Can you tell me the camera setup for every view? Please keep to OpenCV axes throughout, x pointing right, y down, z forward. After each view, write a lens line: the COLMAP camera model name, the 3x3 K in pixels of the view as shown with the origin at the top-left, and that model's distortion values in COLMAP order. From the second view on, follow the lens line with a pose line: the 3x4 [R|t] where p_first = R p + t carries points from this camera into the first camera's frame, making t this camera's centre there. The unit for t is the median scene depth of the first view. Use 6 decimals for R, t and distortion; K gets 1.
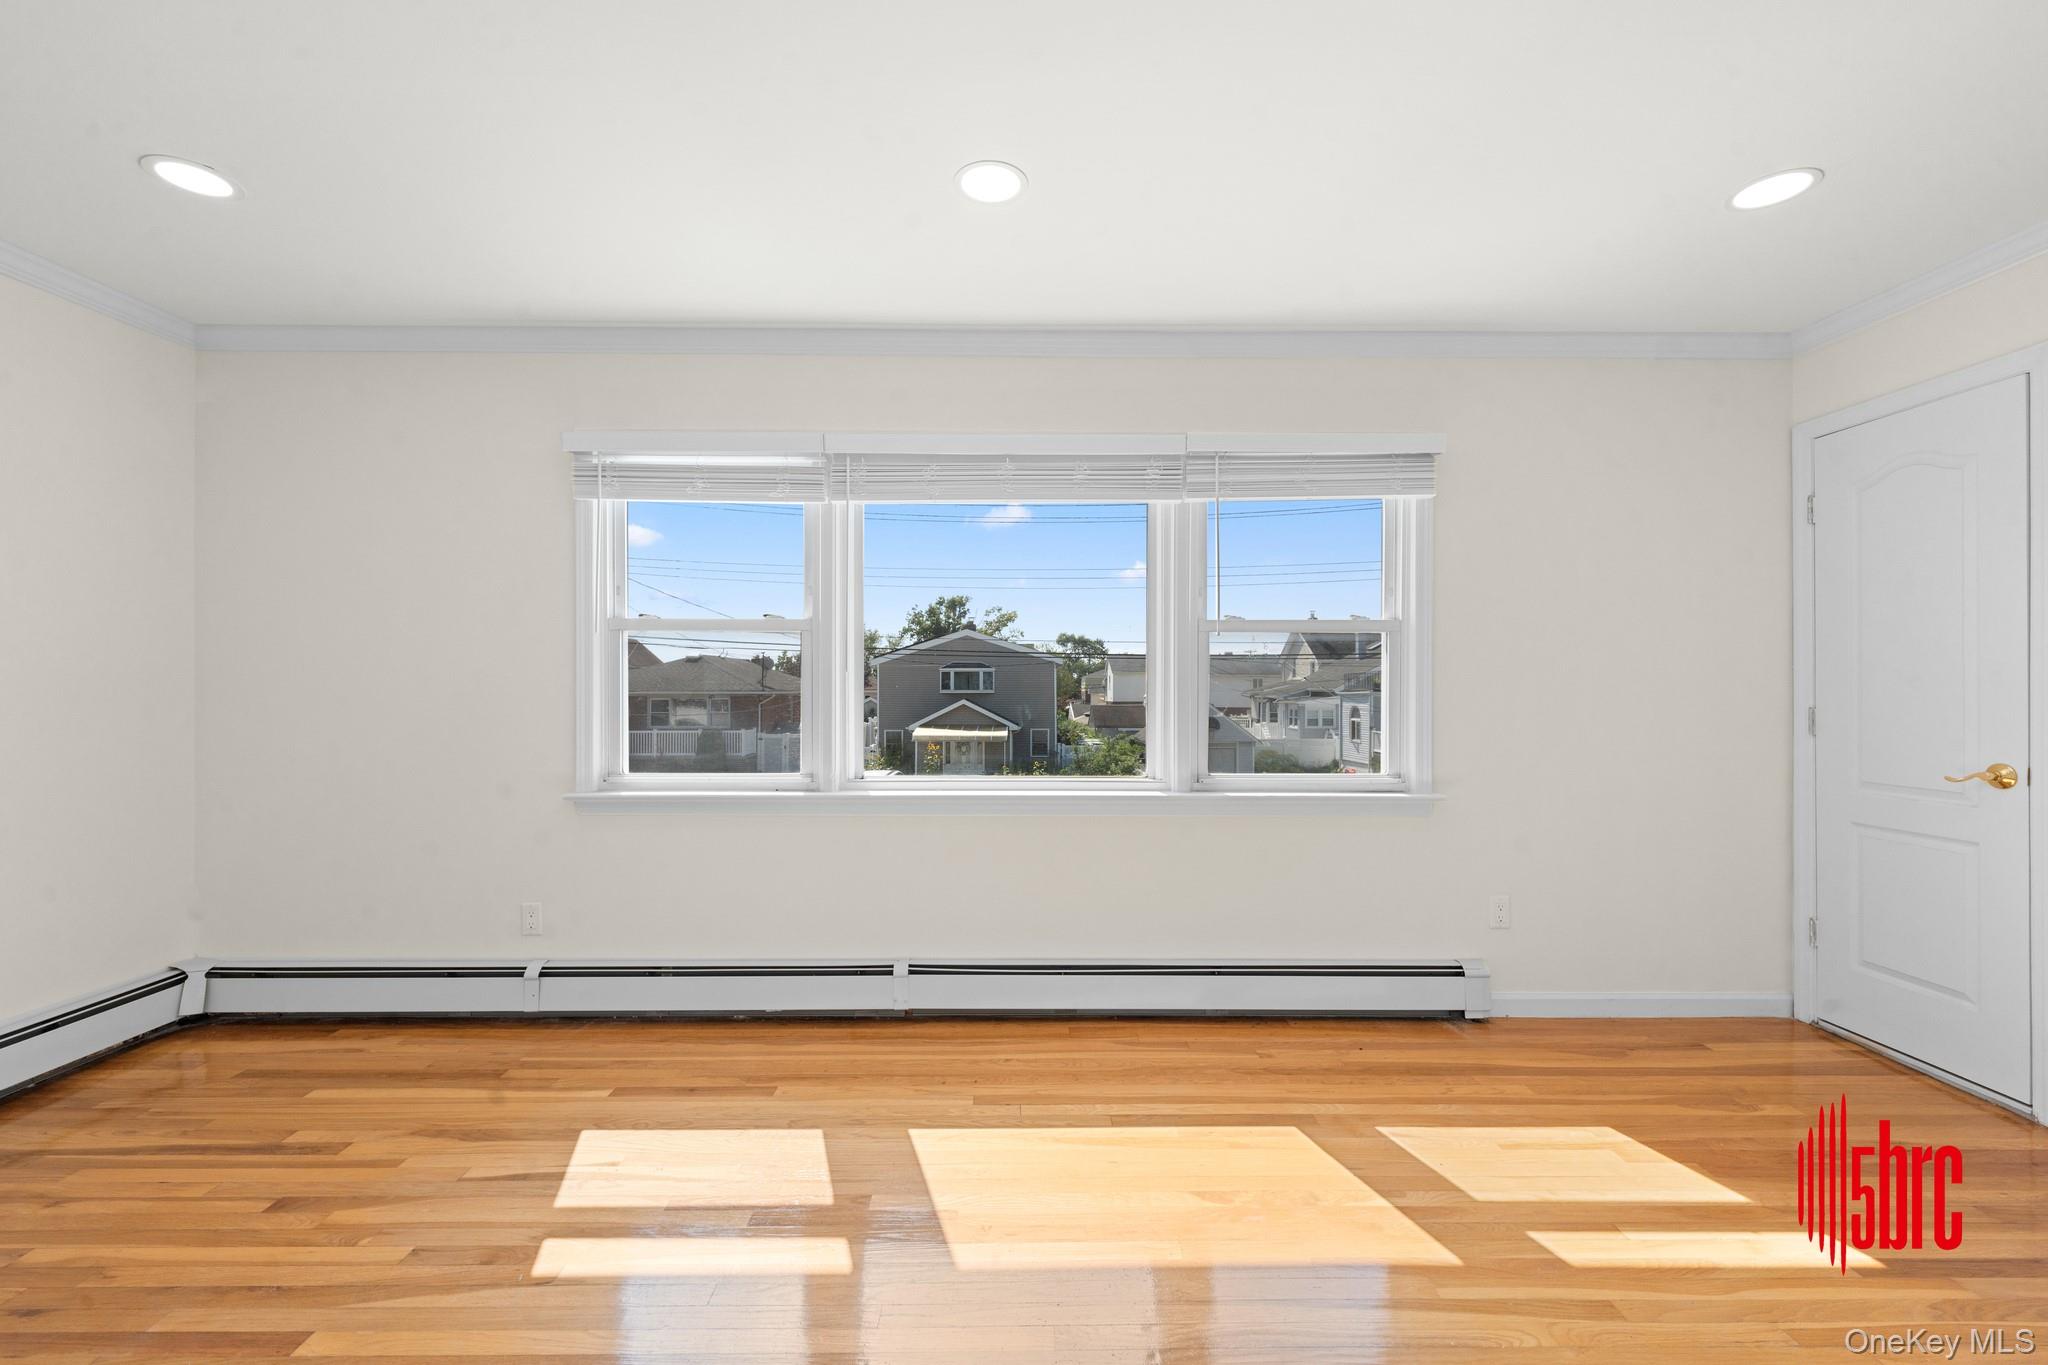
lens RADIAL K [[826.0, 0, 1023.4], [0, 826.0, 687.6], [0, 0, 1]] dist [-0.001097, -0.000150]
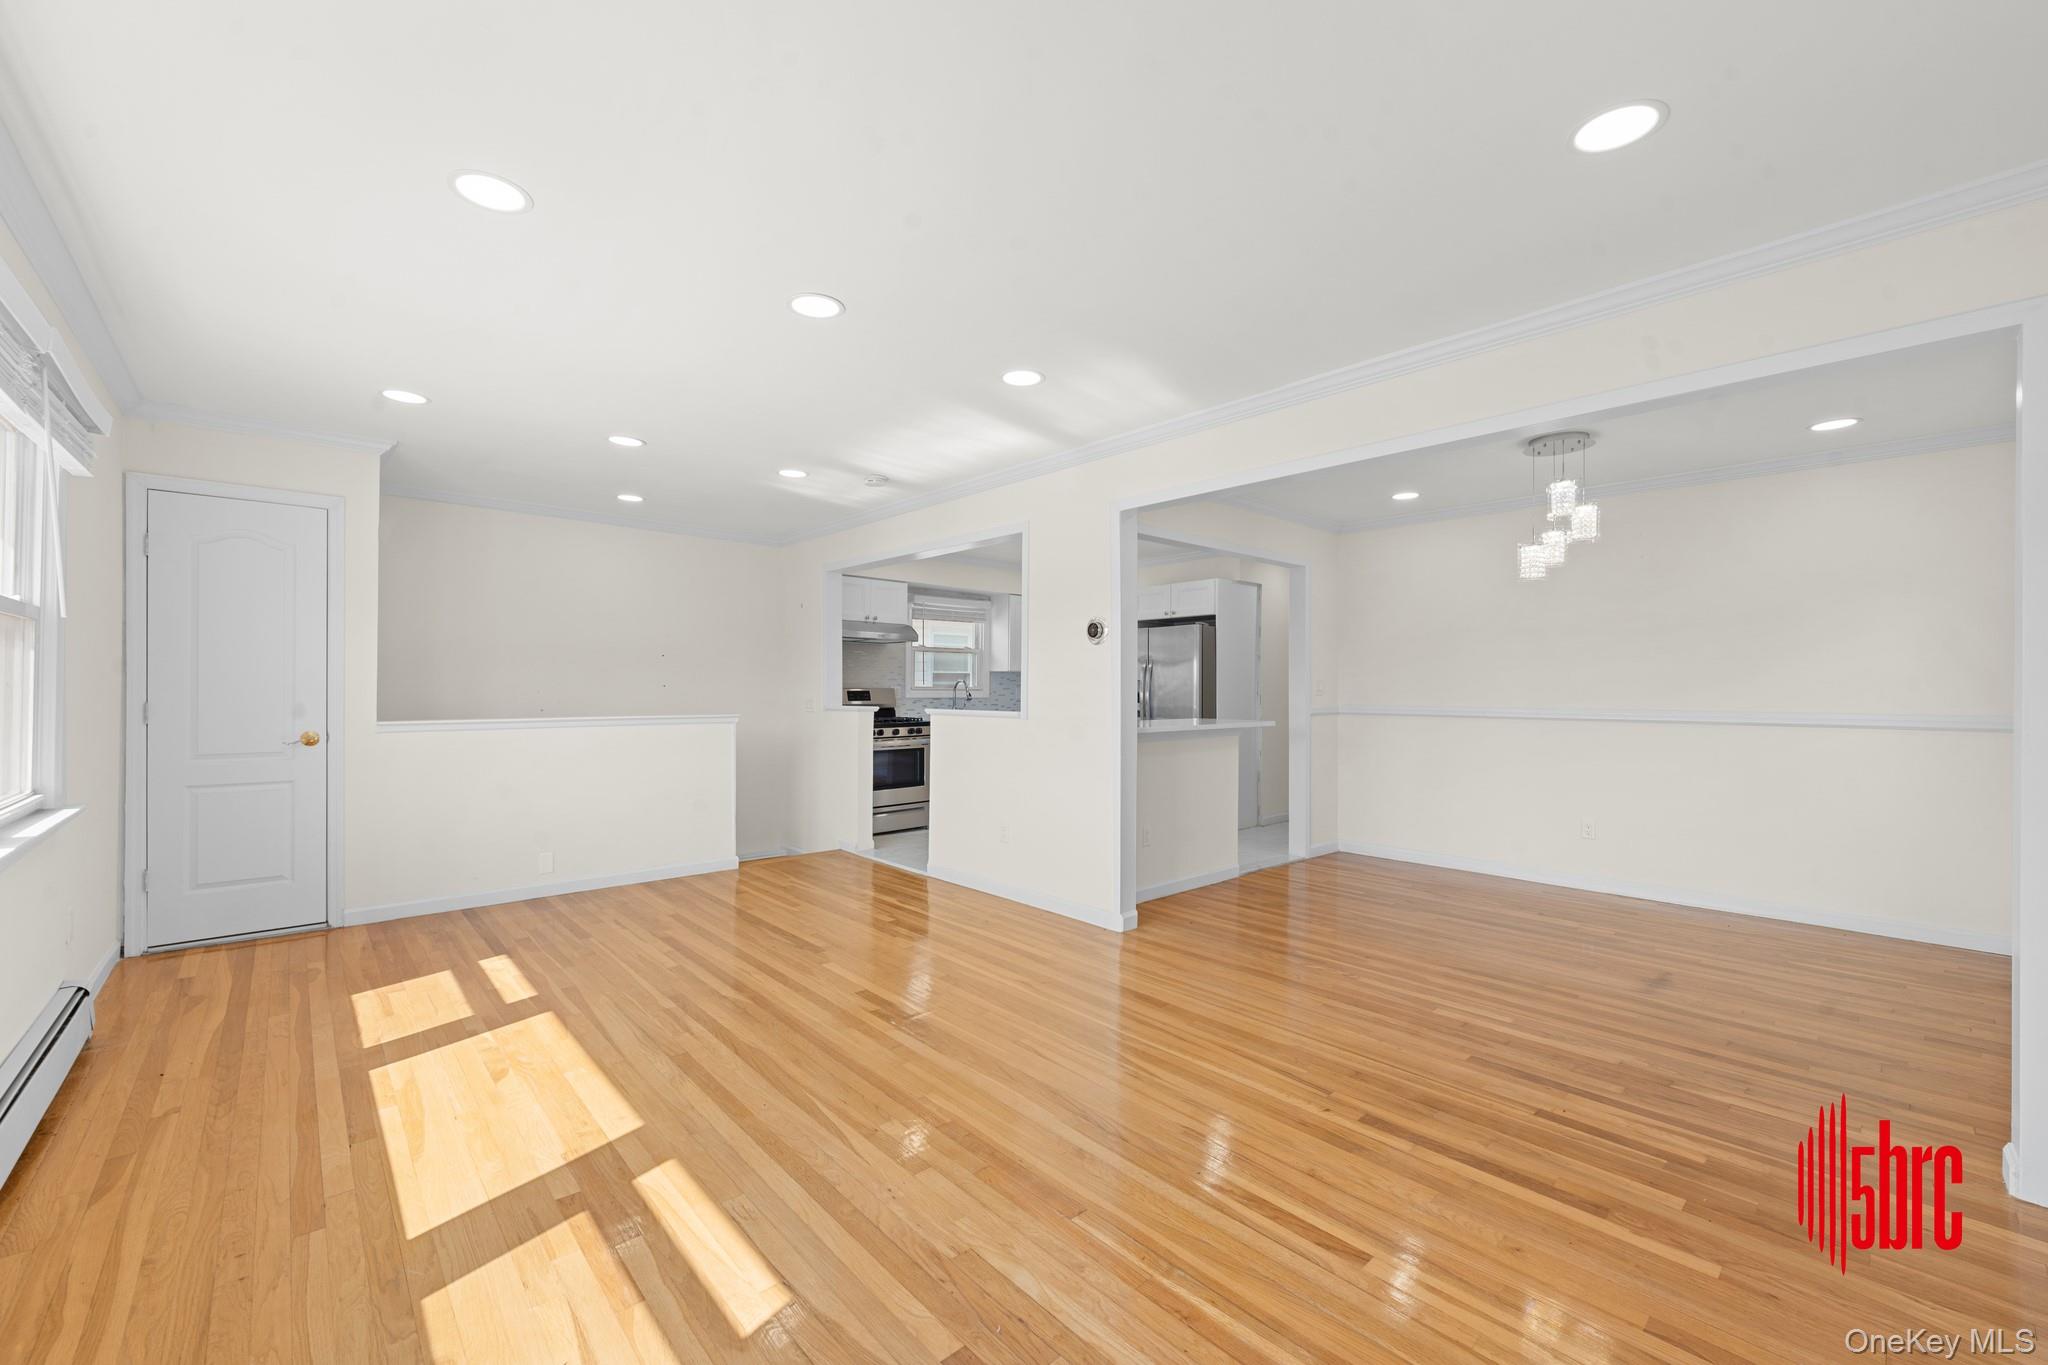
lens RADIAL K [[829.7, 0, 1013.9], [0, 829.7, 682.6], [0, 0, 1]] dist [-0.000067, -0.000182]
pose [[-0.654841, 0.002552, 0.755762, -0.915615], [-0.001693, 0.999987, -0.004843, -0.003047], [-0.755764, -0.004451, -0.654828, 0.872196]]
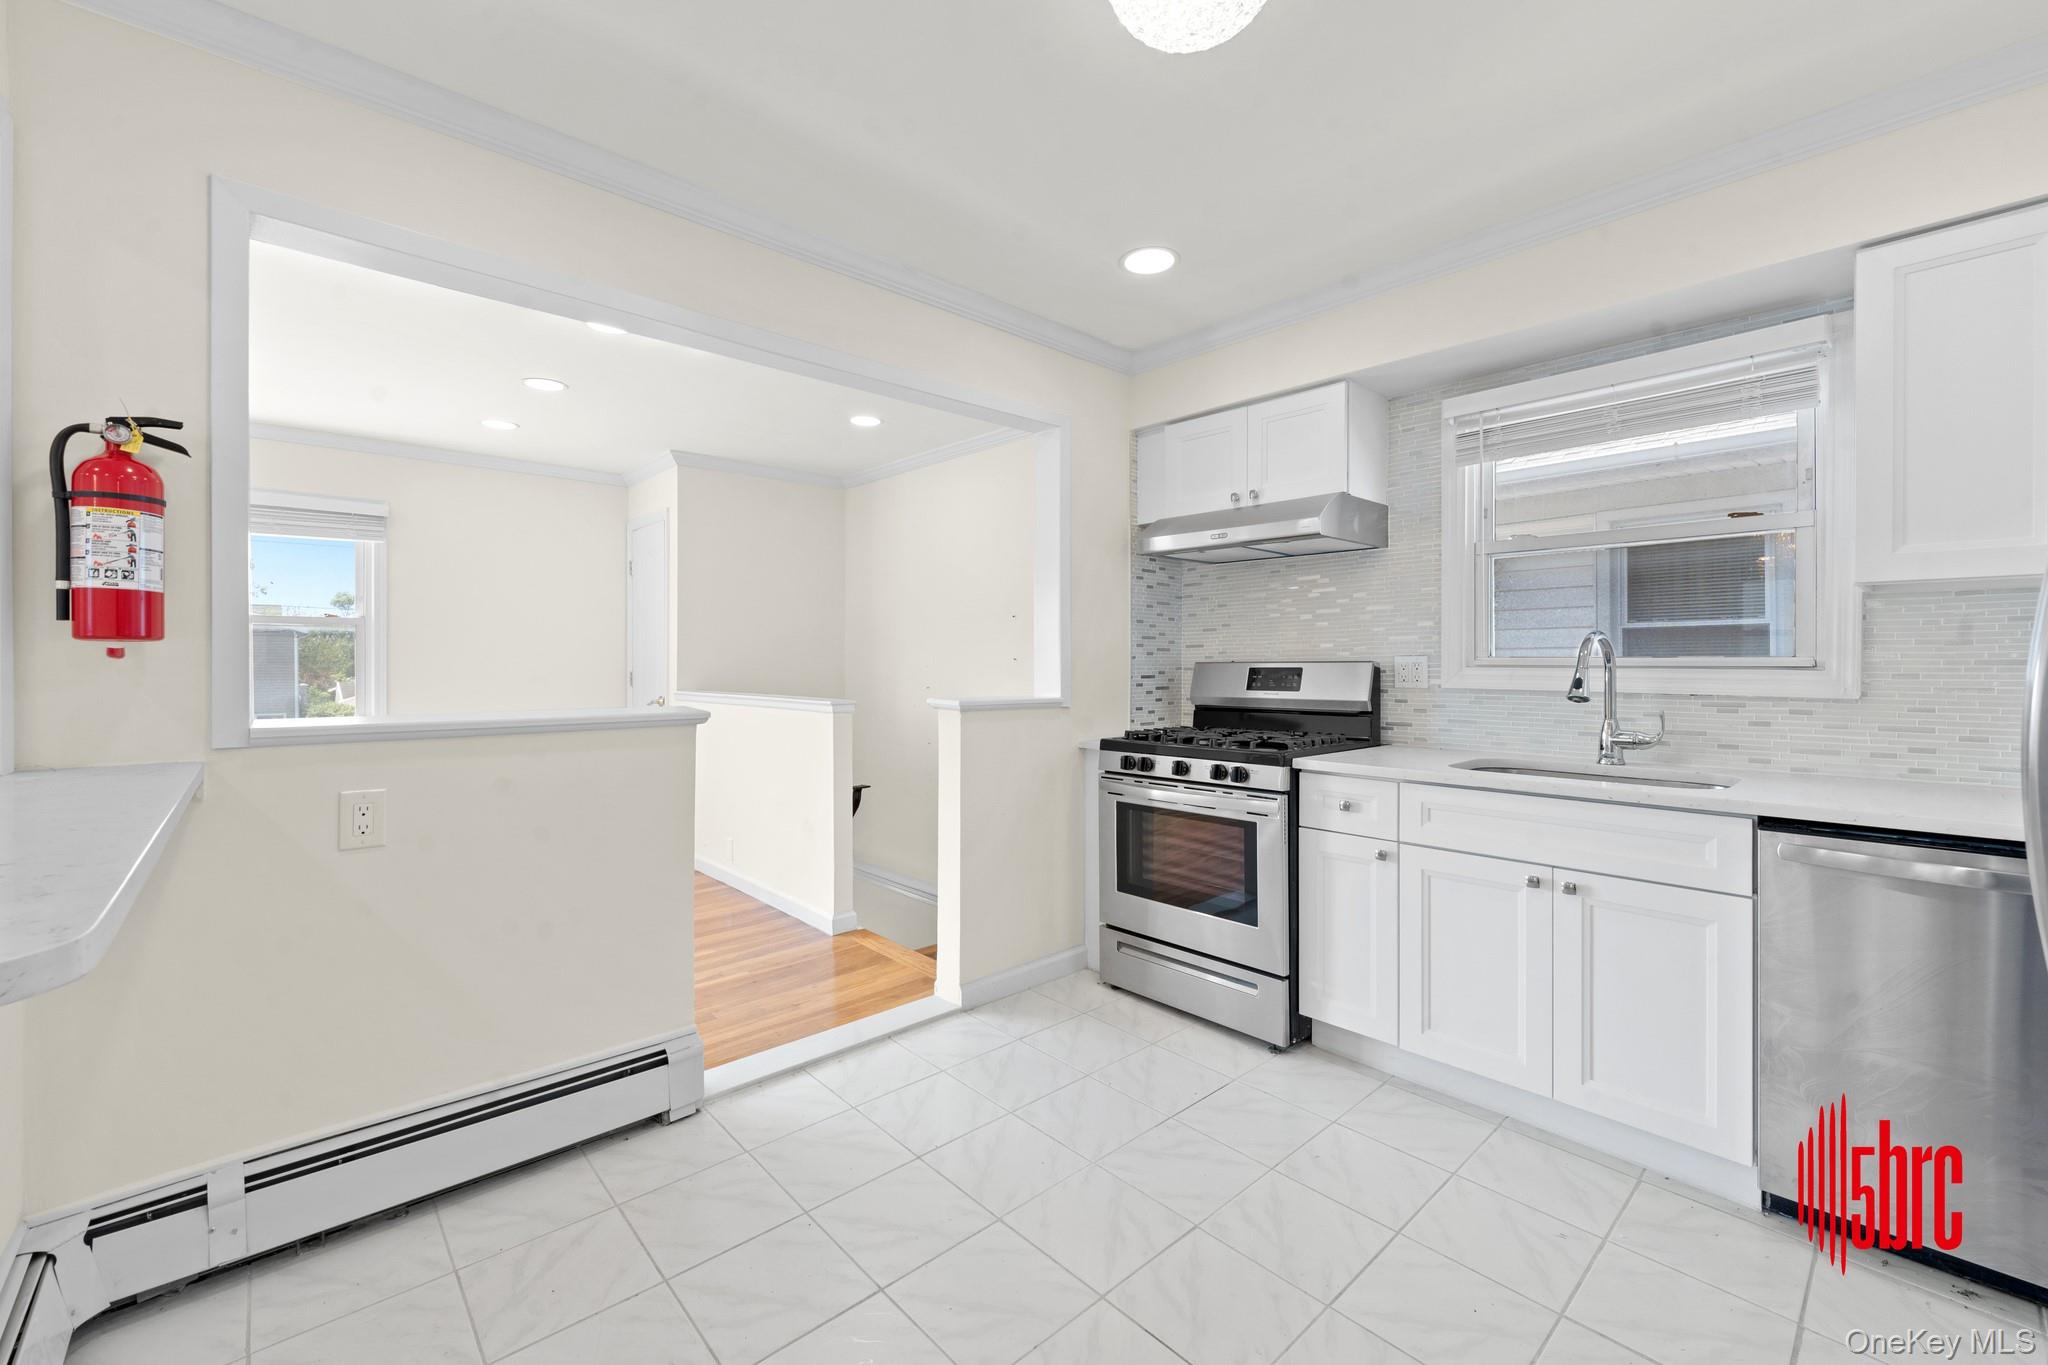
lens RADIAL K [[833.5, 0, 1021.1], [0, 833.5, 661.9], [0, 0, 1]] dist [0.000160, -0.000491]
pose [[0.745309, 0.000725, 0.666719, 0.356420], [0.000835, 0.999998, -0.002020, 0.004917], [-0.666719, 0.002062, 0.745306, -1.091906]]
